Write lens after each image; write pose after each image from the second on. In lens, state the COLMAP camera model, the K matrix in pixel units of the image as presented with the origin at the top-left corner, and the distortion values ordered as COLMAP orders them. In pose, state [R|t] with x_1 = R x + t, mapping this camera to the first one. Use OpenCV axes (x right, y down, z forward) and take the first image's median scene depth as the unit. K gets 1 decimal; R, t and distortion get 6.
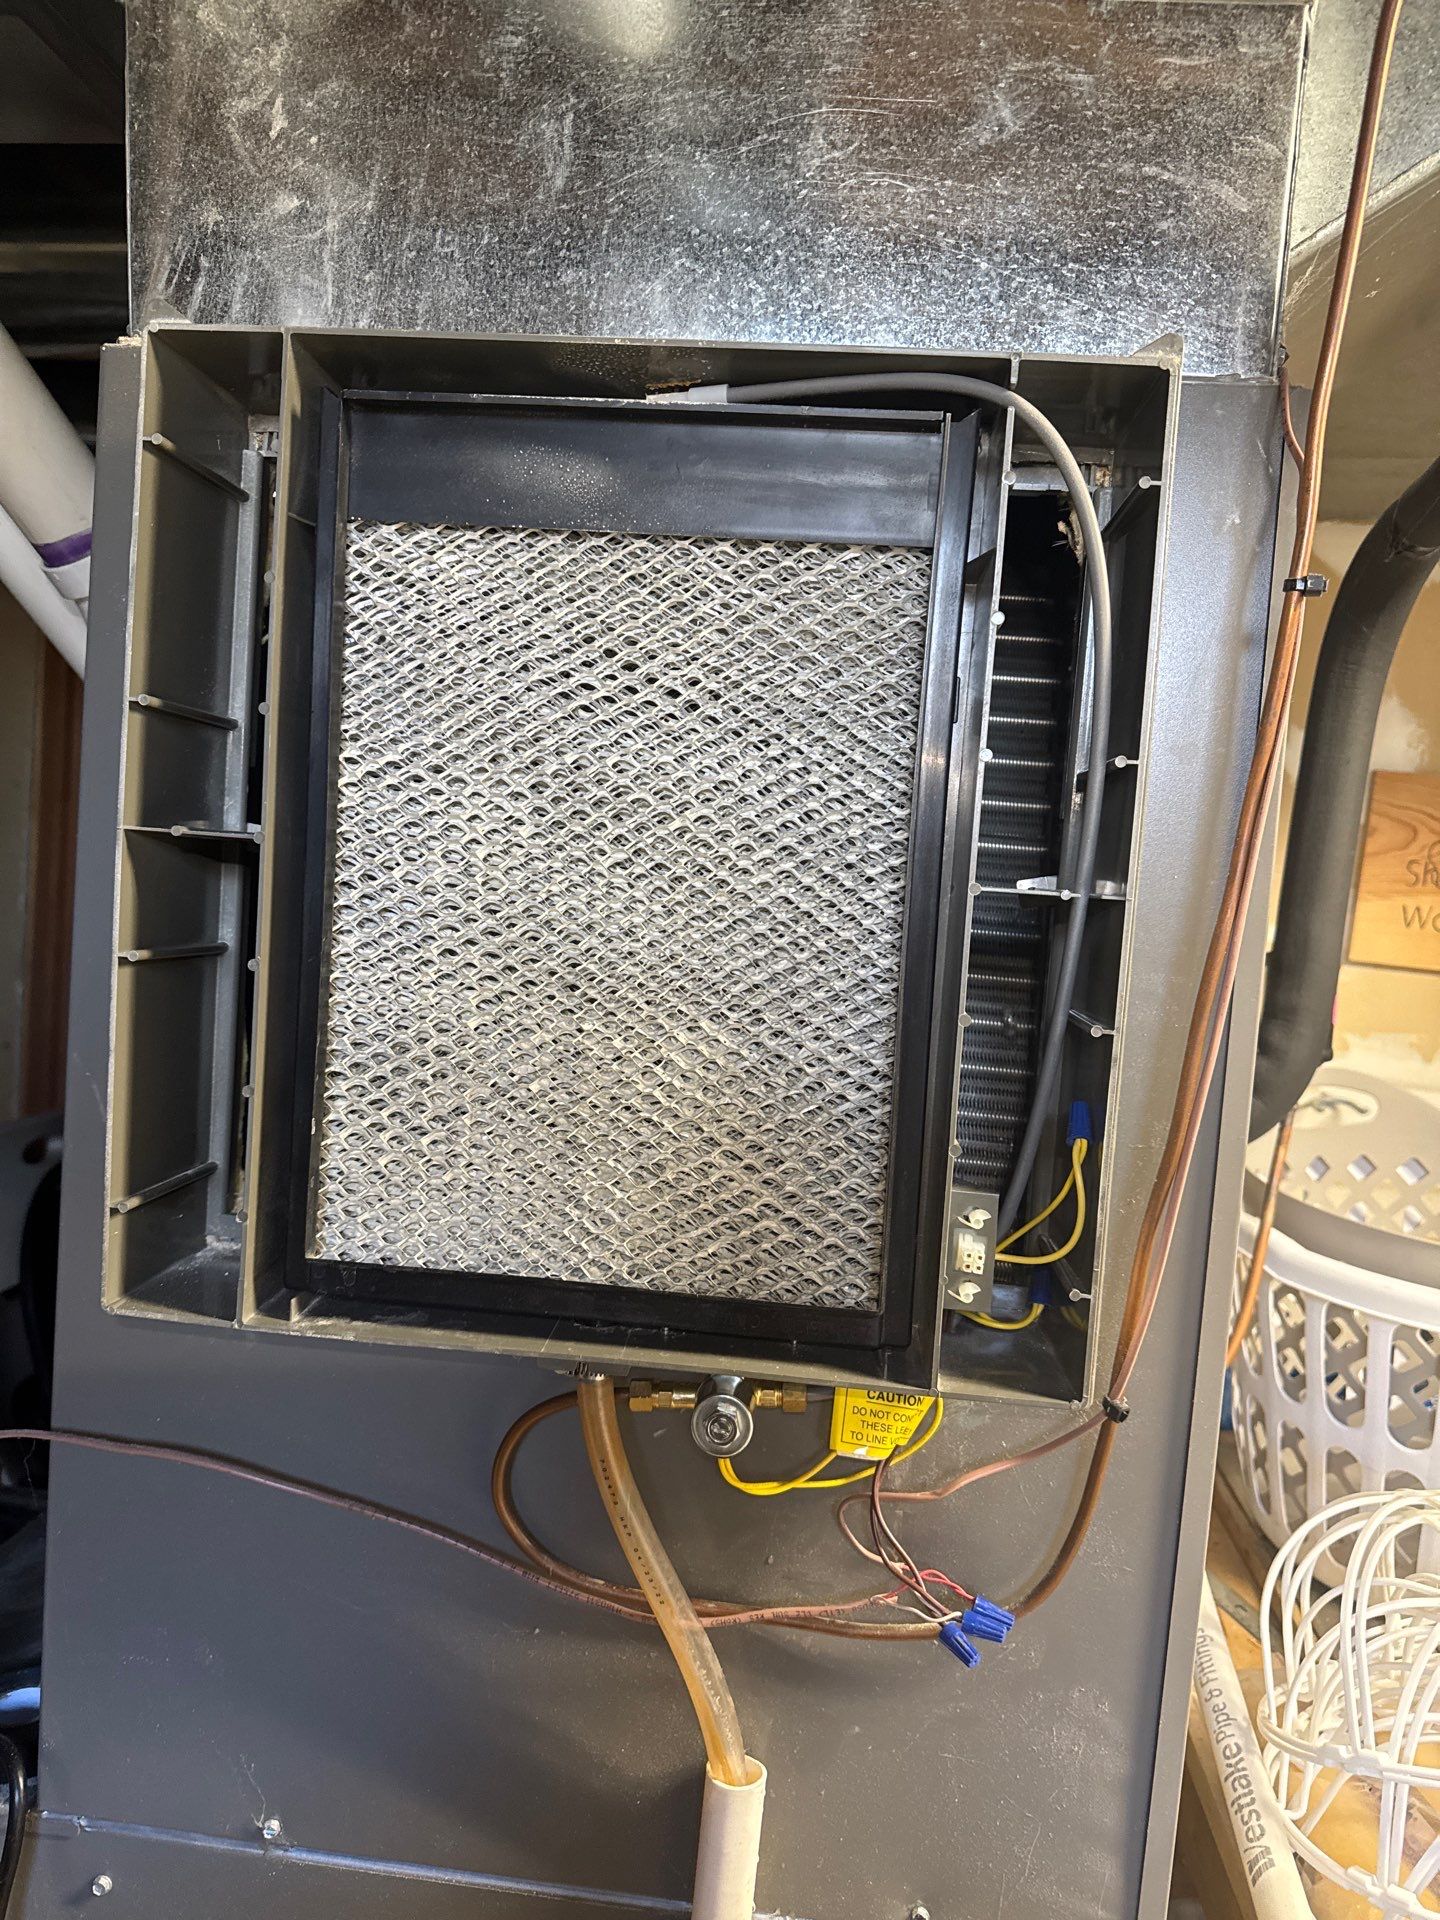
lens RADIAL K [[1163.5, 0, 720.0], [0, 1163.5, 960.0], [0, 0, 1]] dist [0.000024, -0.004004]
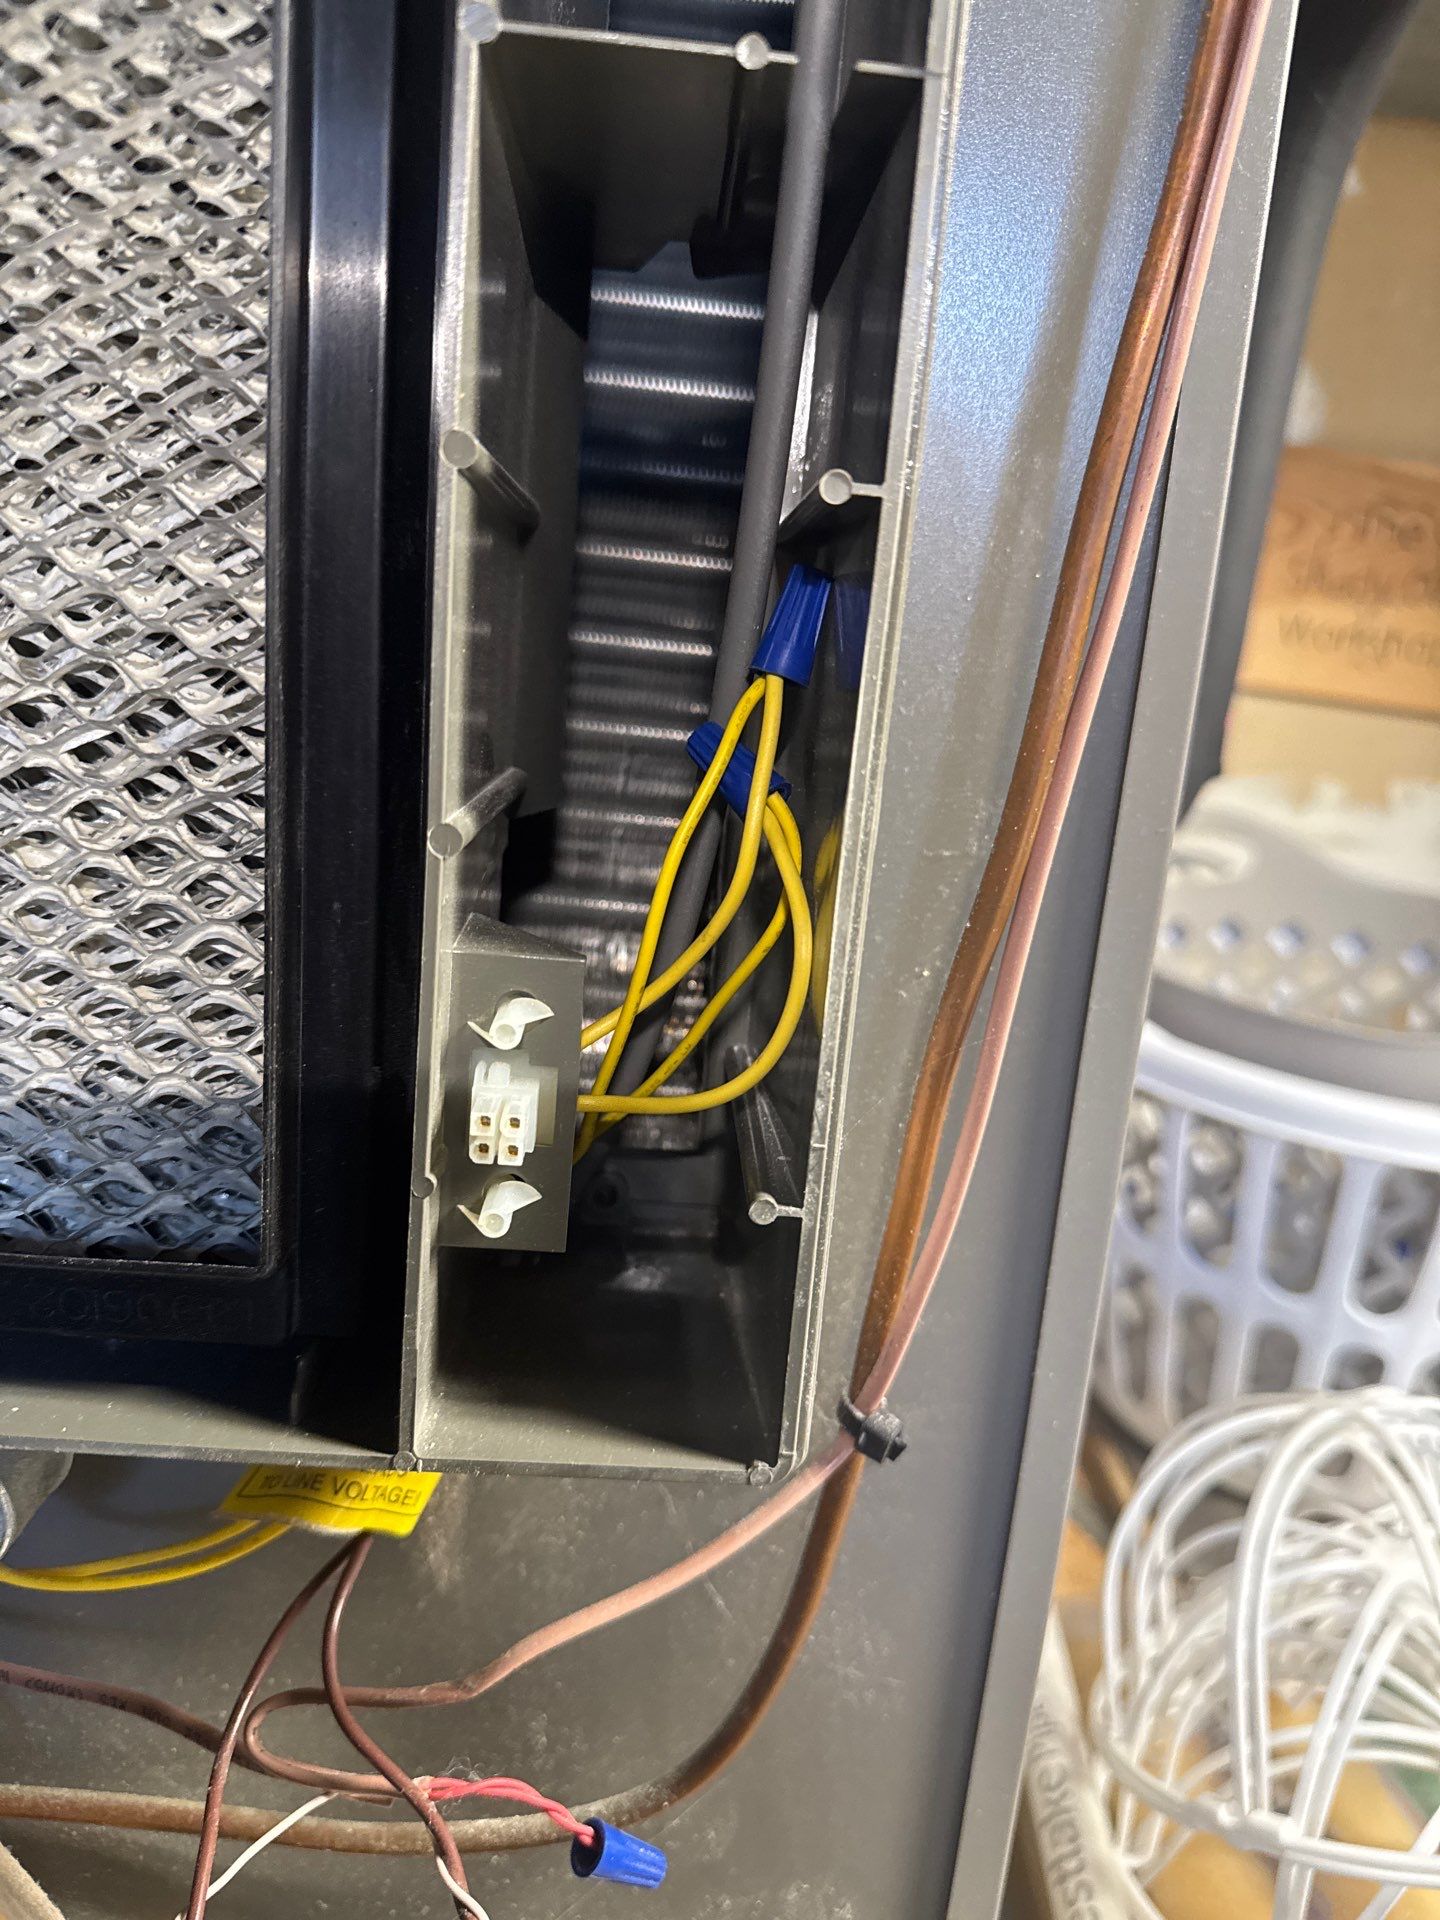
lens RADIAL K [[1340.9, 0, 720.0], [0, 1340.9, 960.0], [0, 0, 1]] dist [0.046314, -0.050263]
pose [[0.986861, -0.019344, 0.160409, 0.204799], [-0.009870, 0.983736, 0.179352, 0.117956], [-0.161270, -0.178578, 0.970619, 0.542768]]
